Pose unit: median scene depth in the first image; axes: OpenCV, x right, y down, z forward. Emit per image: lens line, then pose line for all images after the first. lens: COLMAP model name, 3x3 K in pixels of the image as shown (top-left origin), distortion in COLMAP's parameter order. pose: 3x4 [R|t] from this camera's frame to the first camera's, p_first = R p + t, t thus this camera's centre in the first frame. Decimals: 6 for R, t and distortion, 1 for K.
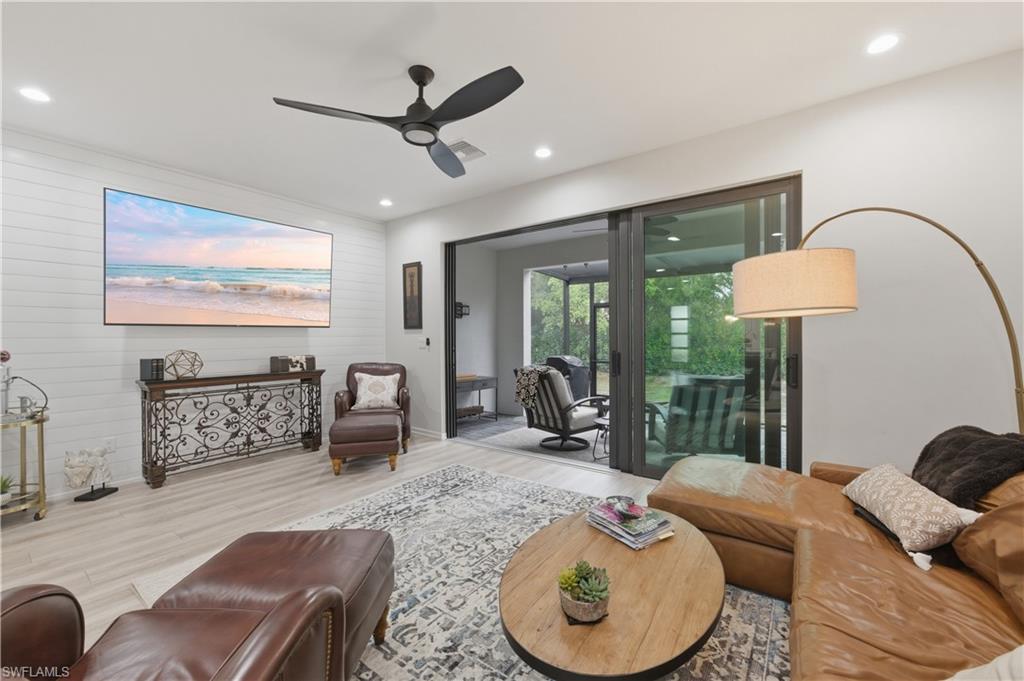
lens RADIAL K [[414.2, 0, 515.6], [0, 414.2, 338.3], [0, 0, 1]] dist [-0.023431, 0.014265]
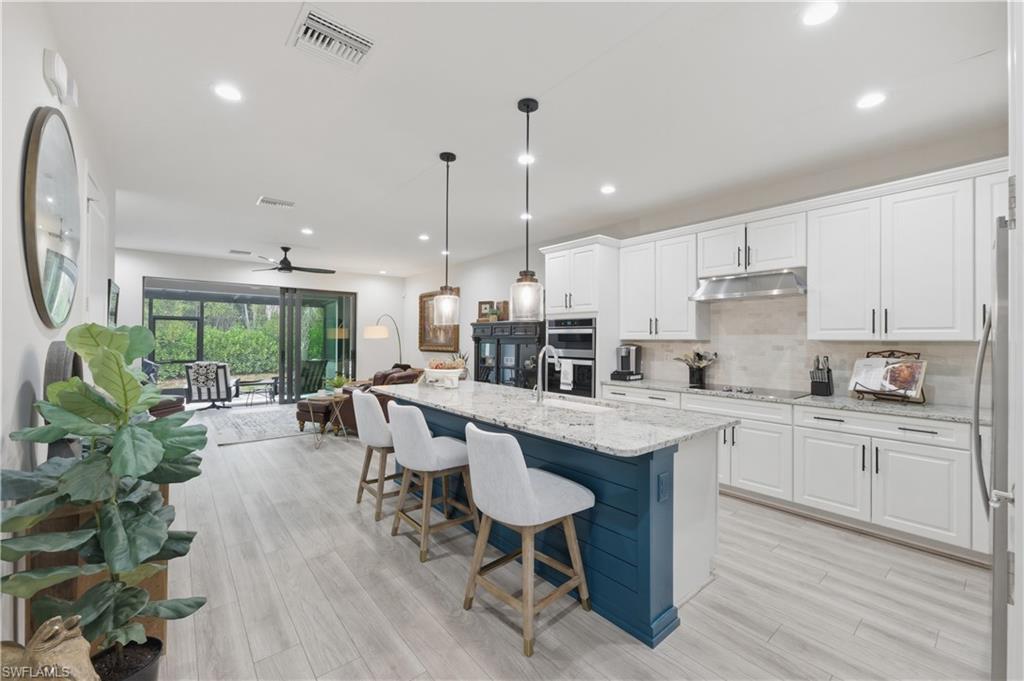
lens RADIAL K [[411.1, 0, 515.3], [0, 411.1, 338.4], [0, 0, 1]] dist [-0.019709, 0.013806]
pose [[0.234578, 0.010440, 0.972041, -1.697452], [-0.000875, 0.999944, -0.010528, -0.012133], [-0.972097, 0.001619, 0.234574, -0.760164]]
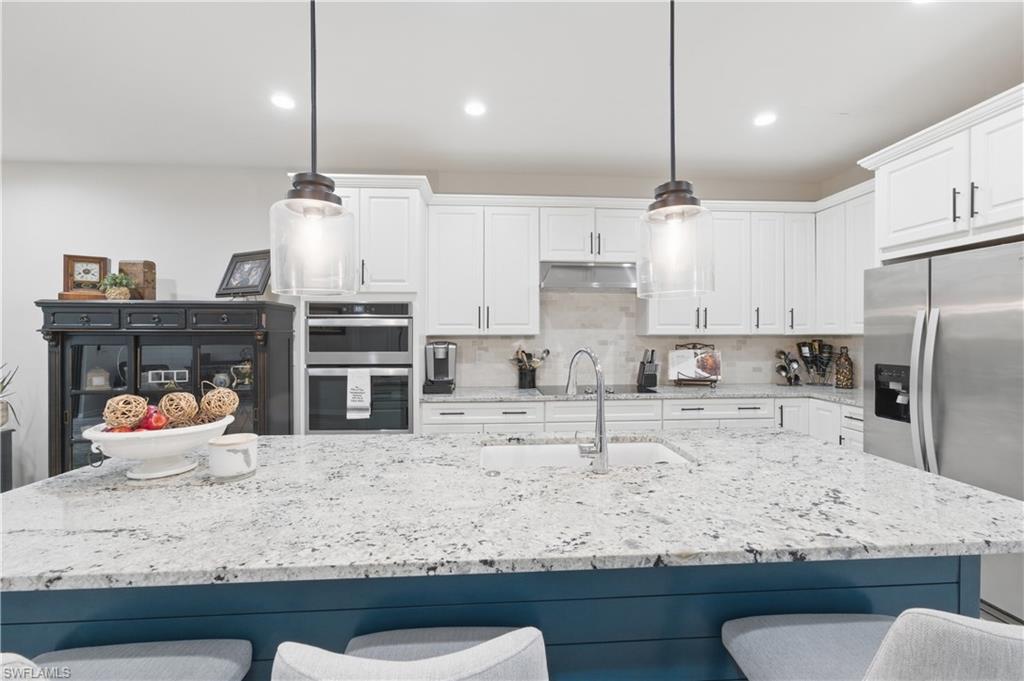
lens RADIAL K [[414.2, 0, 515.6], [0, 414.2, 338.3], [0, 0, 1]] dist [-0.023431, 0.014265]
pose [[-0.642859, 0.002648, 0.765980, -1.181955], [0.010657, 0.999928, 0.005487, -0.018460], [-0.765911, 0.011691, -0.642841, -0.327363]]
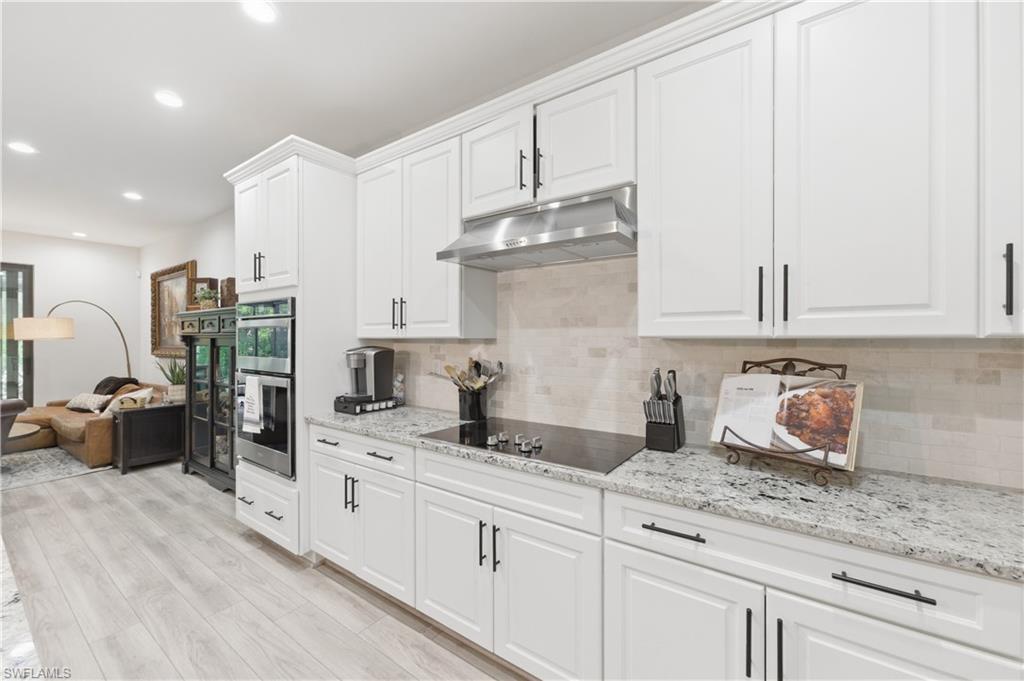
lens RADIAL K [[411.1, 0, 515.3], [0, 411.1, 338.4], [0, 0, 1]] dist [-0.019709, 0.013806]
pose [[-0.022276, 0.006546, 0.999730, -1.081769], [0.006318, 0.999960, -0.006407, -0.015660], [-0.999732, 0.006174, -0.022316, -1.044750]]
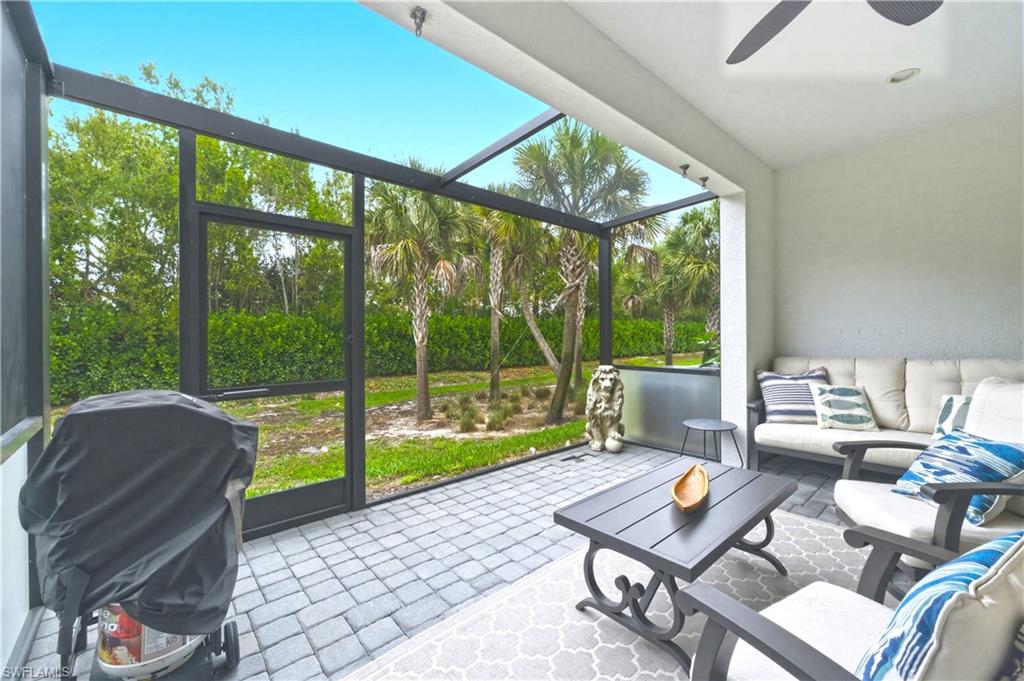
lens RADIAL K [[413.0, 0, 515.8], [0, 413.0, 335.1], [0, 0, 1]] dist [-0.041429, 0.021050]
pose [[0.199718, 0.001923, 0.979852, -0.105907], [0.010690, 0.999934, -0.004141, 0.031158], [-0.979795, 0.011302, 0.199684, 1.662013]]
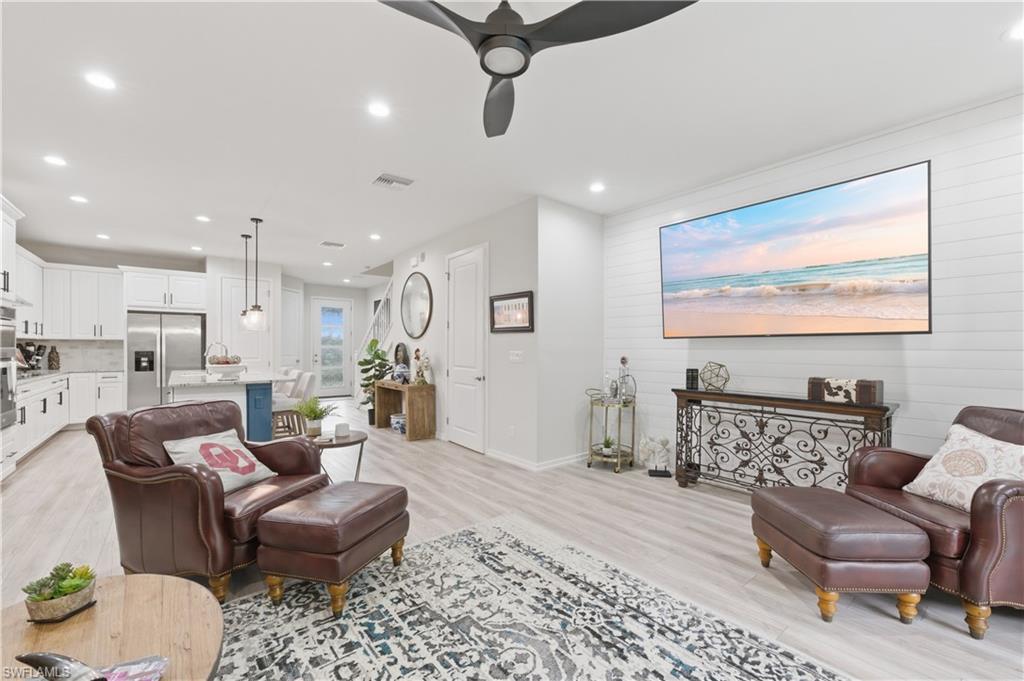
lens RADIAL K [[423.8, 0, 512.5], [0, 423.8, 347.7], [0, 0, 1]] dist [-0.004421, 0.000125]
pose [[-0.259083, 0.004218, -0.965846, 0.311854], [-0.009244, 0.999934, 0.006846, -0.008162], [0.965811, 0.010702, -0.259027, 0.817444]]
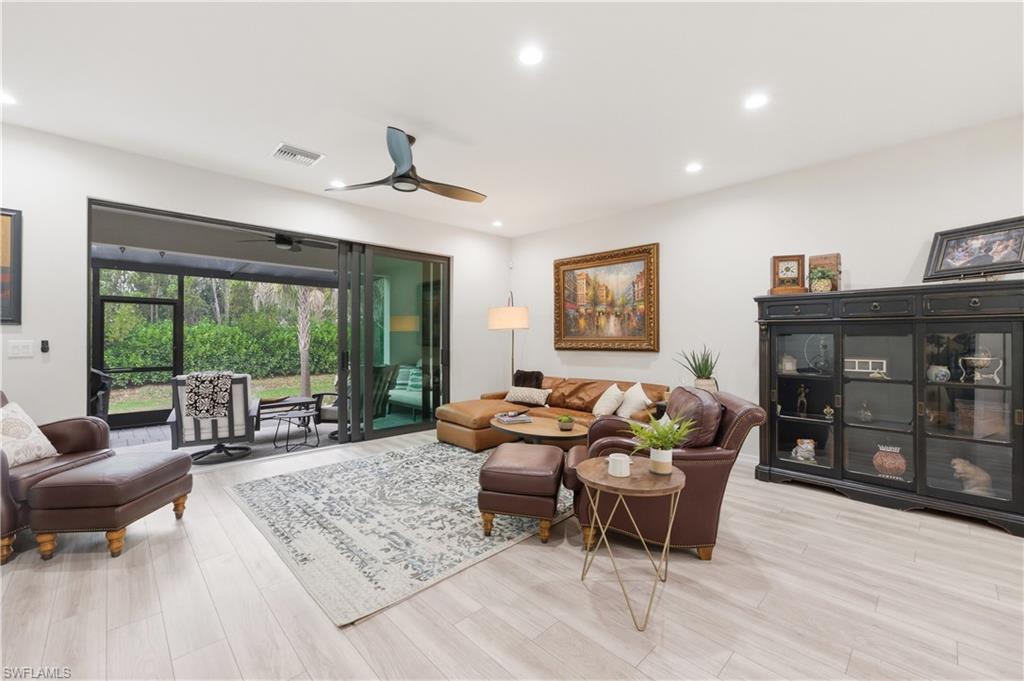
lens RADIAL K [[414.2, 0, 515.6], [0, 414.2, 338.3], [0, 0, 1]] dist [-0.023431, 0.014265]
pose [[0.155740, 0.006160, 0.987779, -1.000228], [0.003973, 0.999969, -0.006862, 0.005158], [-0.987790, 0.004993, 0.155711, 0.305501]]
